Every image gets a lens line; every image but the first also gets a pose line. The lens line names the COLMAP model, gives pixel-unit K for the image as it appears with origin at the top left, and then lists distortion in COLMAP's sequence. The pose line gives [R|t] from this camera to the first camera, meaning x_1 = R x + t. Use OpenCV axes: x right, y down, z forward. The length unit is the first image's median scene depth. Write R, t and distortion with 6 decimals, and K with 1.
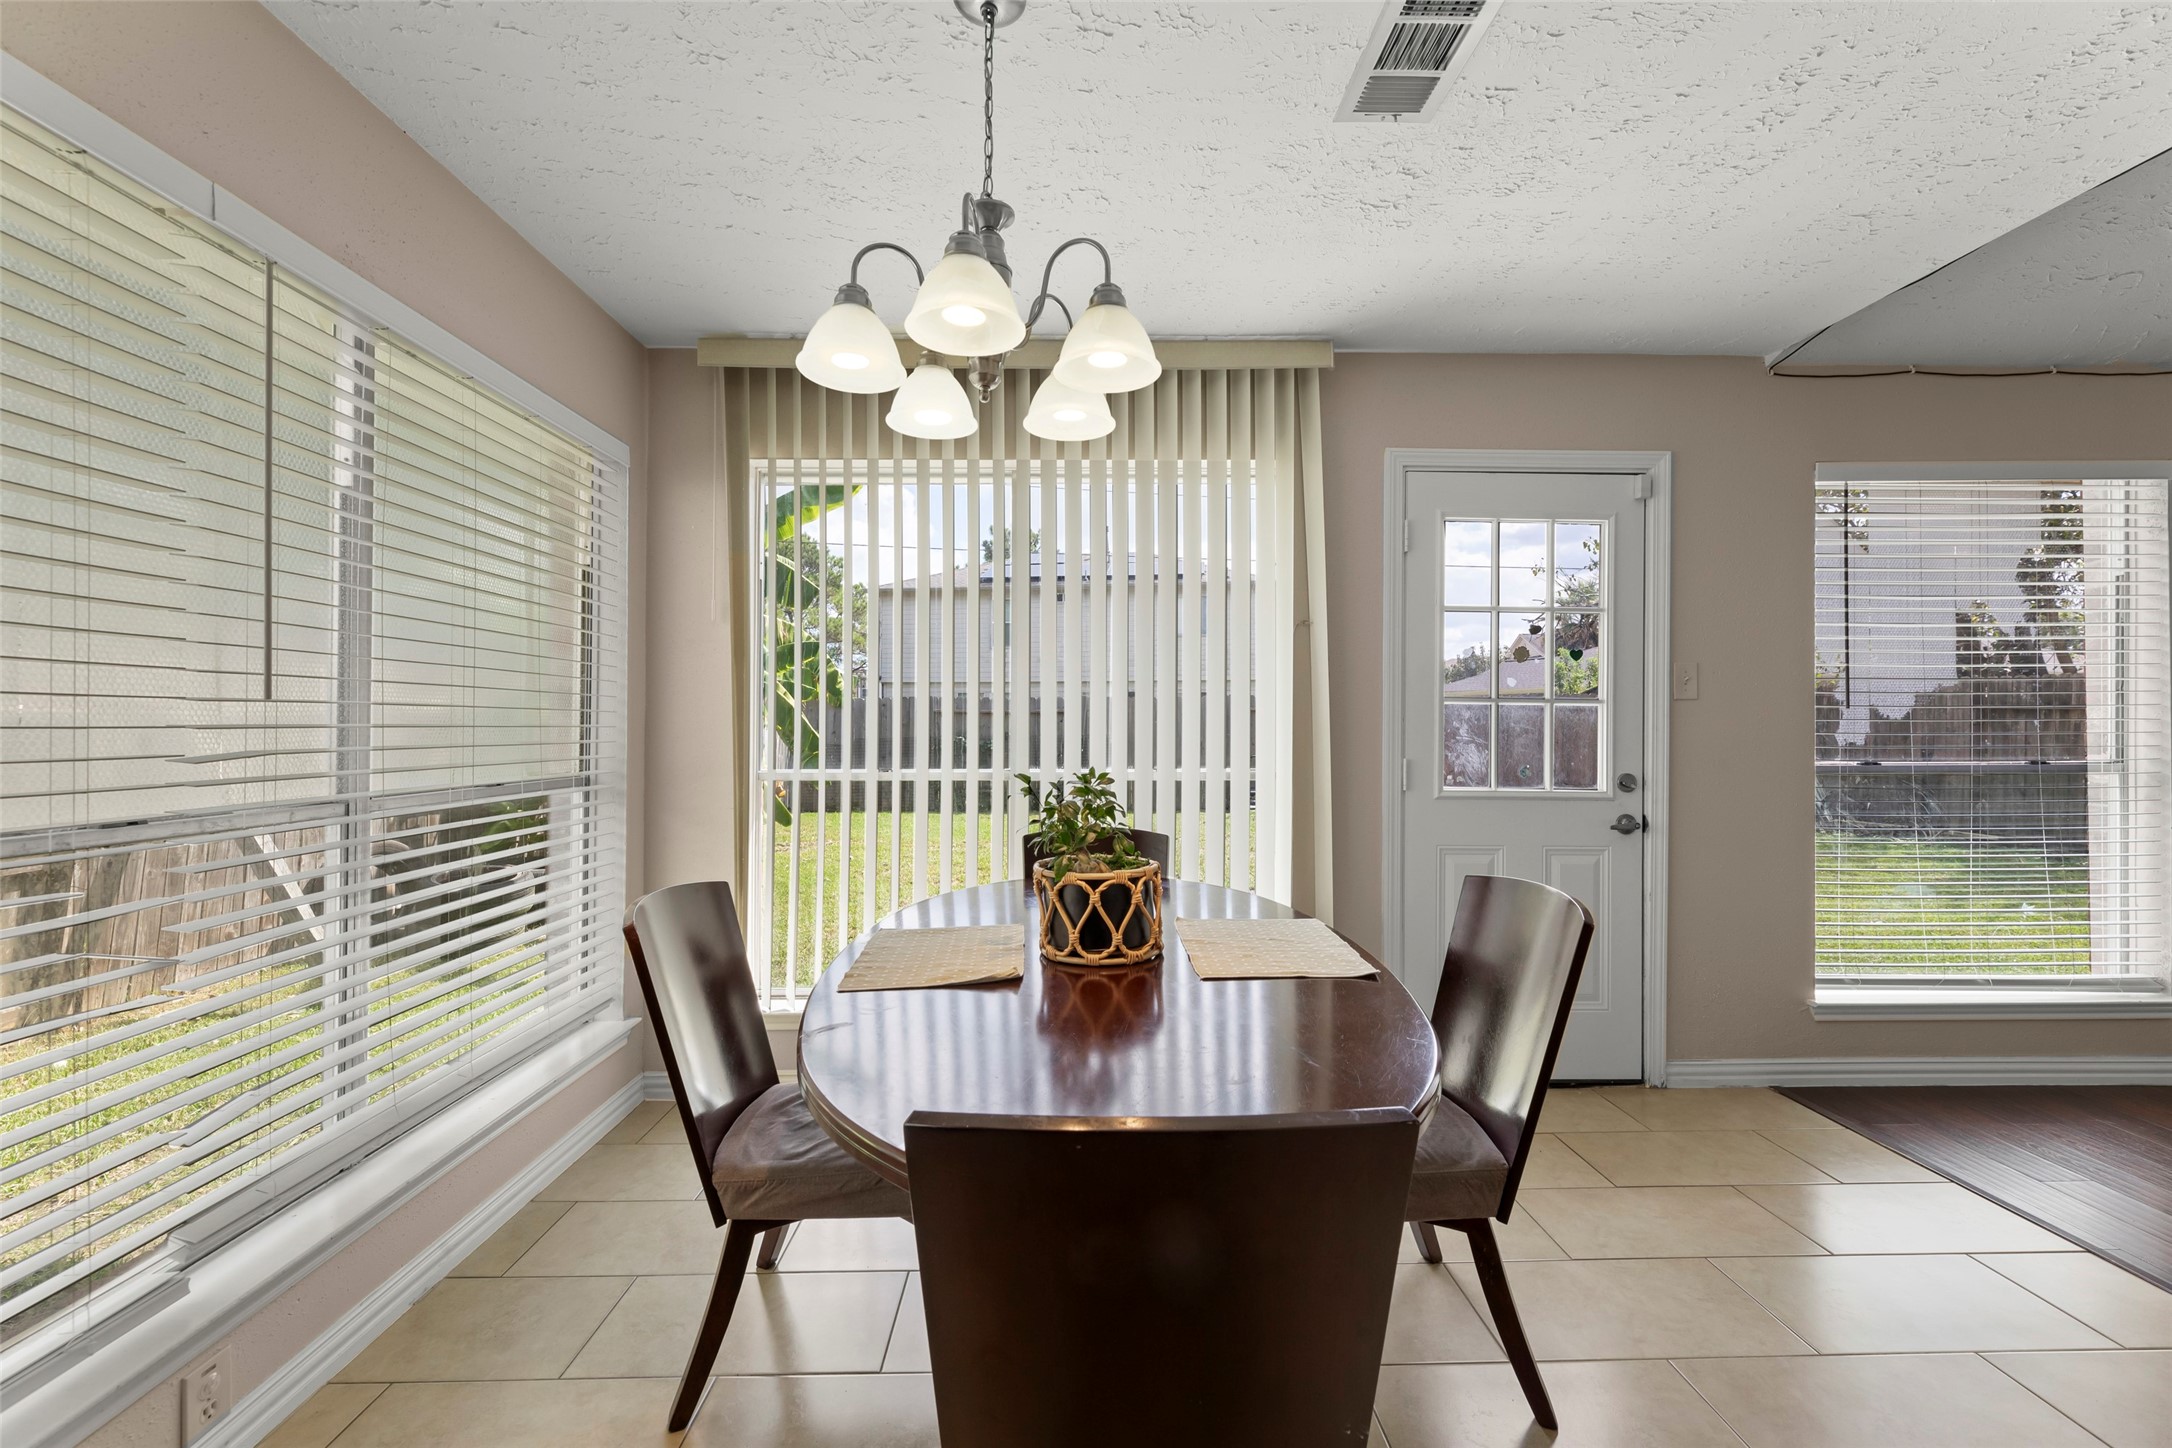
lens RADIAL K [[888.6, 0, 1106.4], [0, 888.6, 715.0], [0, 0, 1]] dist [0.001917, -0.000750]
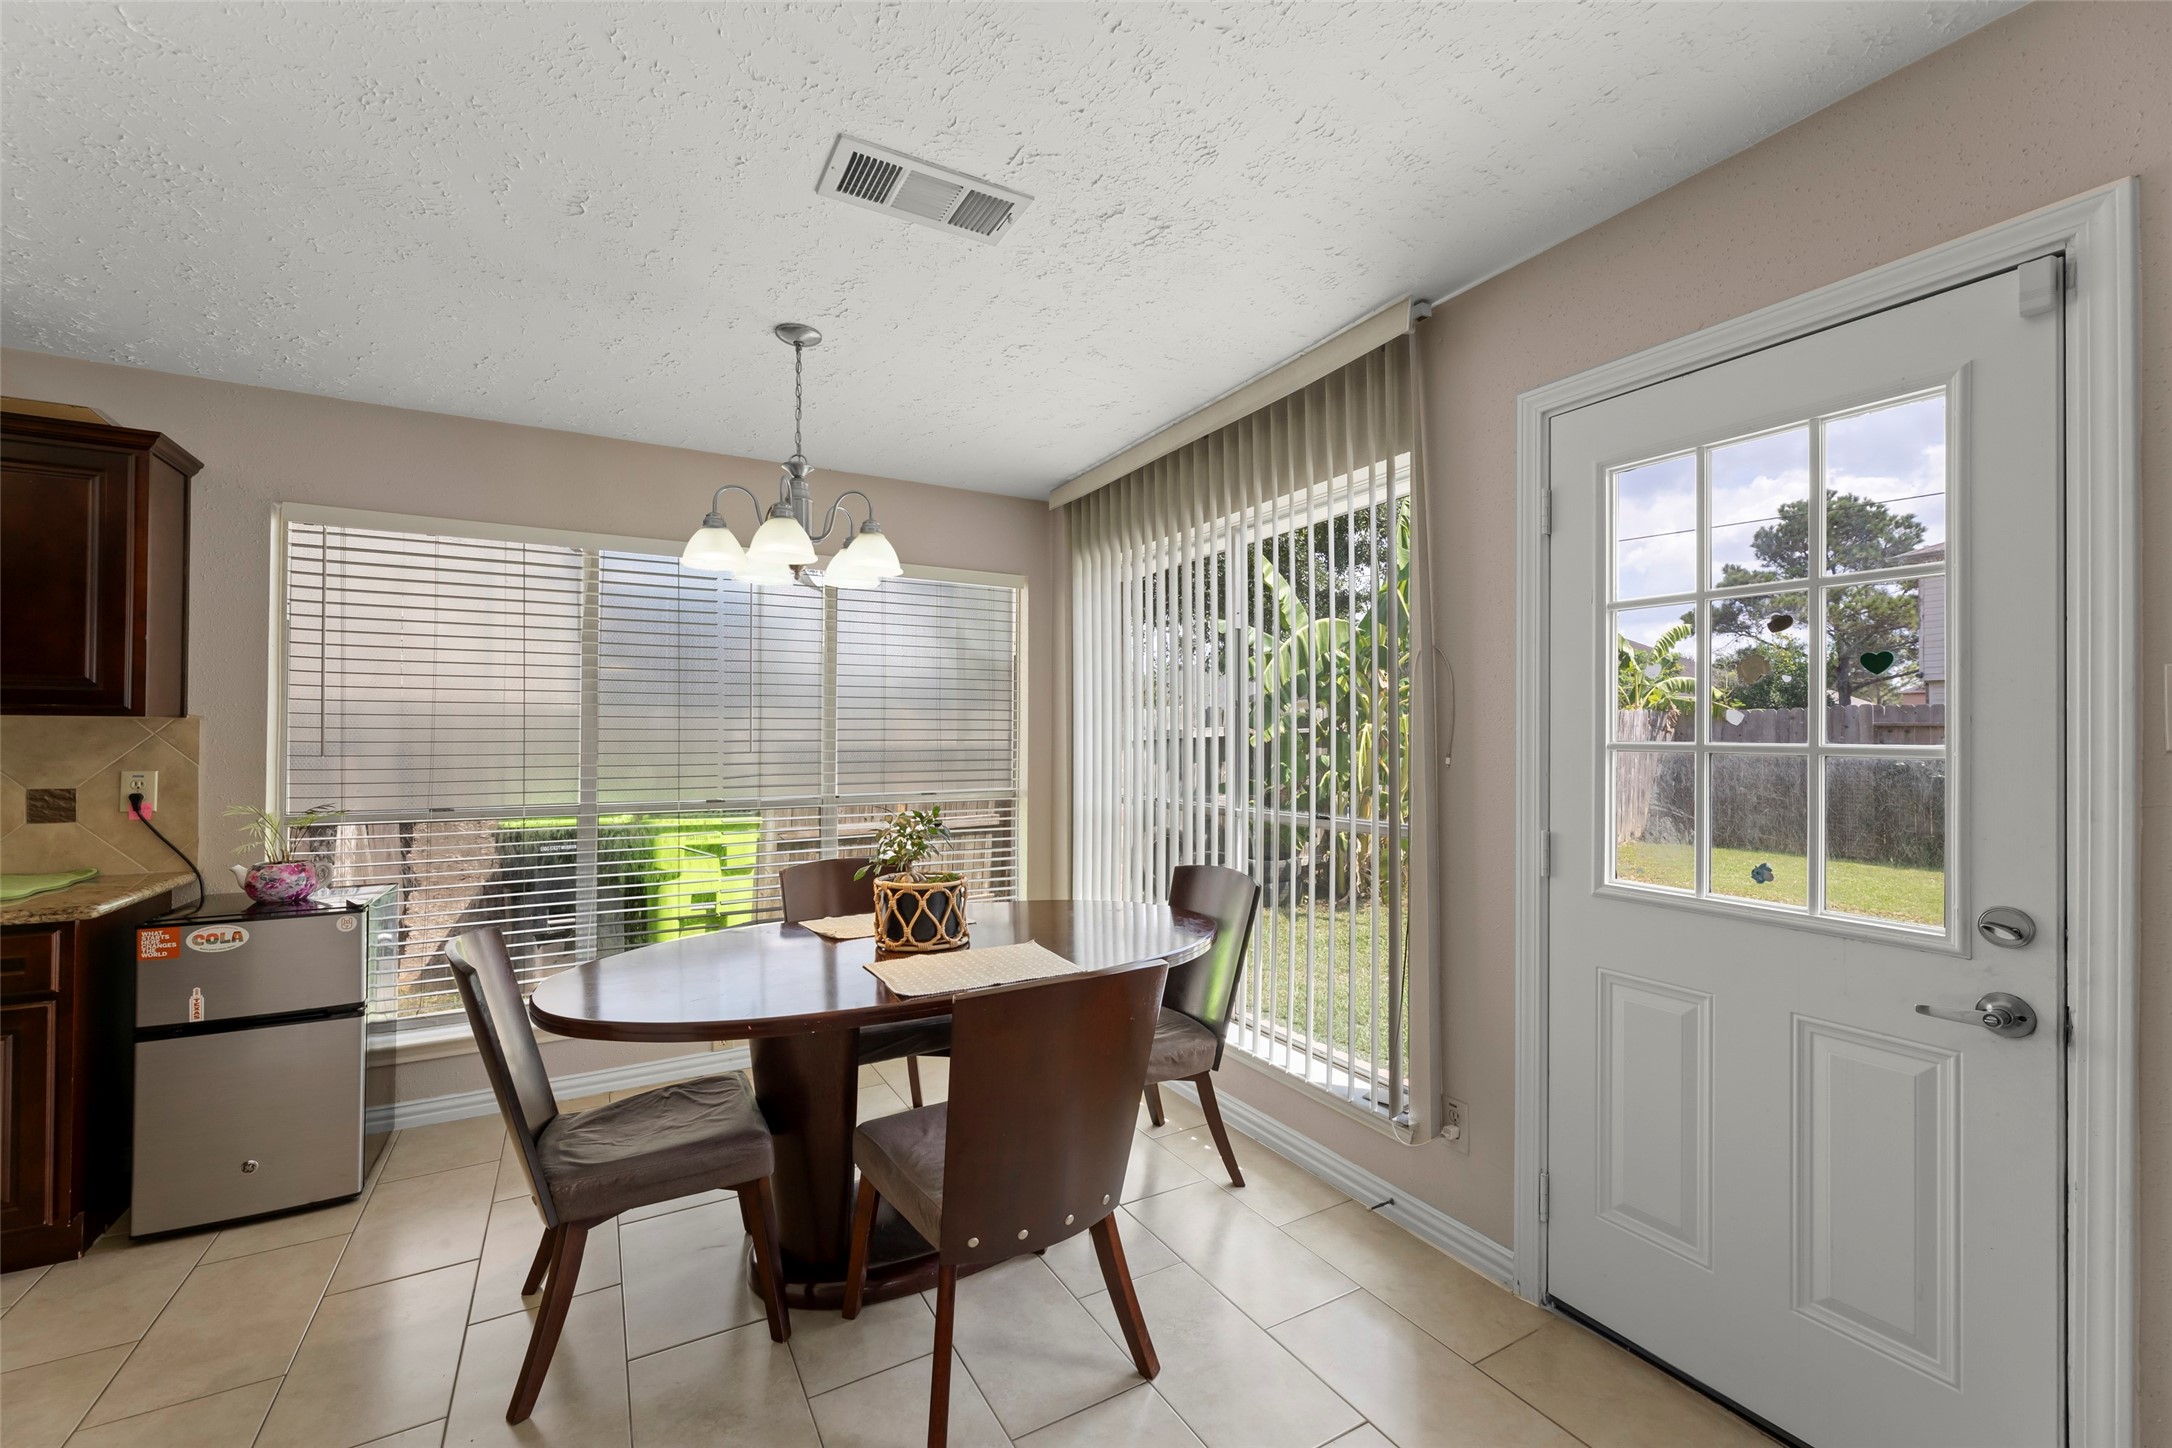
lens RADIAL K [[888.6, 0, 1073.4], [0, 888.6, 721.8], [0, 0, 1]] dist [0.001917, -0.000750]
pose [[0.455739, -0.013955, -0.890004, 0.771526], [0.009398, 0.999897, -0.010865, -0.031911], [0.890064, -0.003413, 0.455823, 0.342613]]
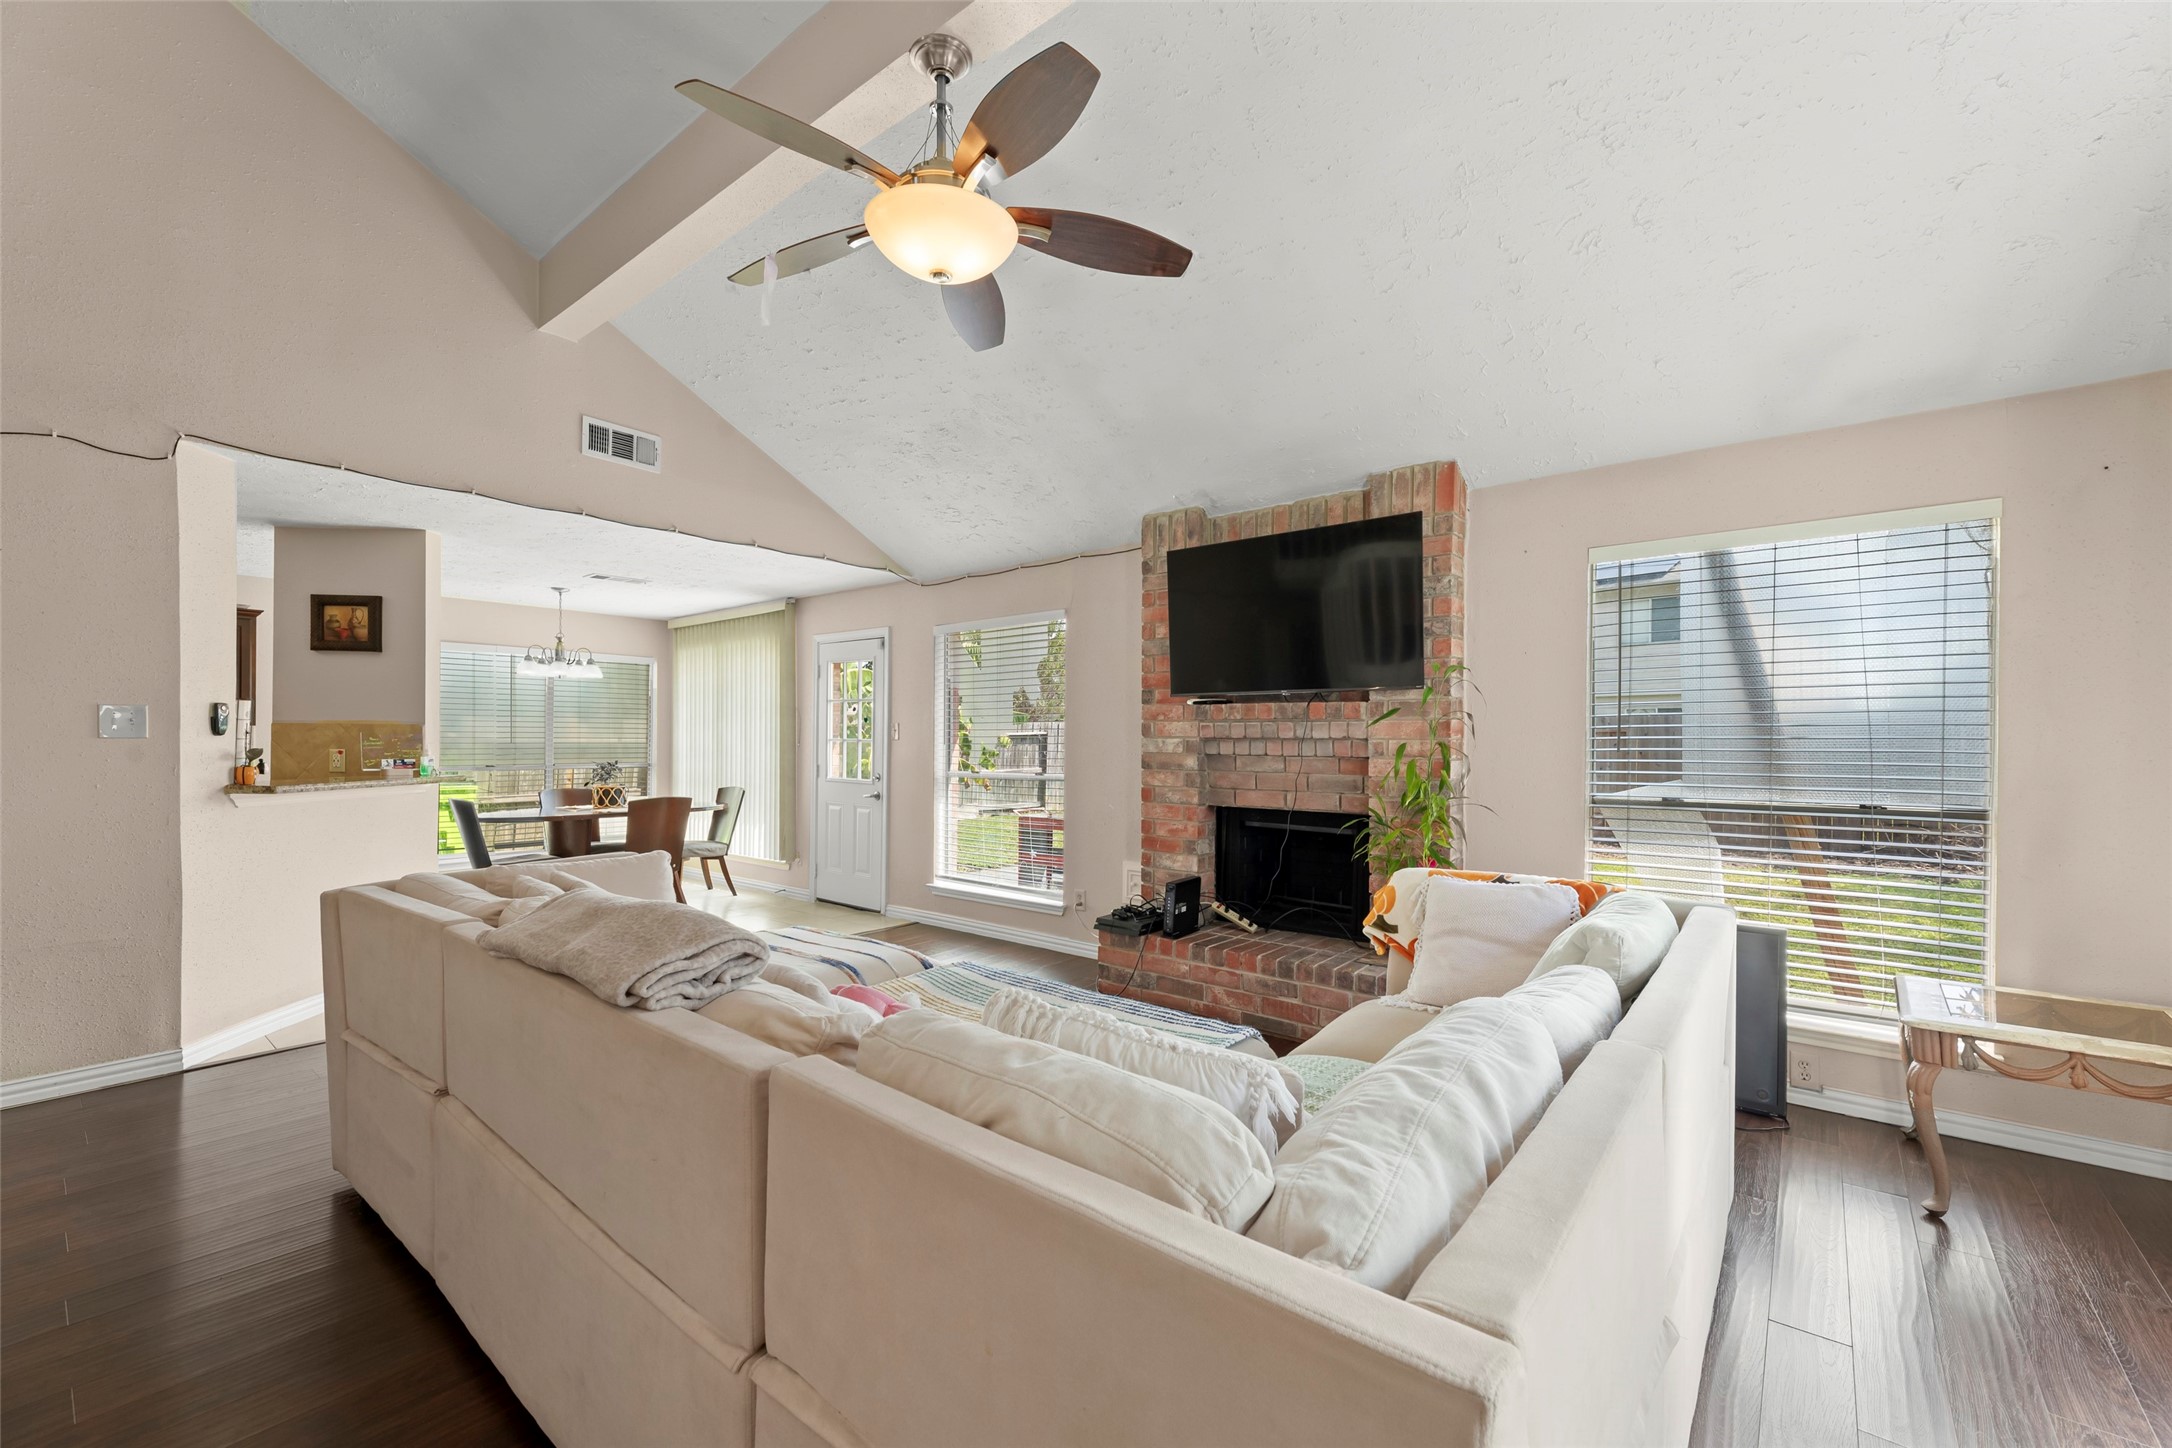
lens RADIAL K [[888.6, 0, 1089.3], [0, 888.6, 739.5], [0, 0, 1]] dist [0.001917, -0.000750]
pose [[0.753889, 0.001416, -0.657000, 2.433323], [0.002817, 0.999982, 0.005388, -0.029881], [0.656996, -0.005912, 0.753871, -0.332926]]
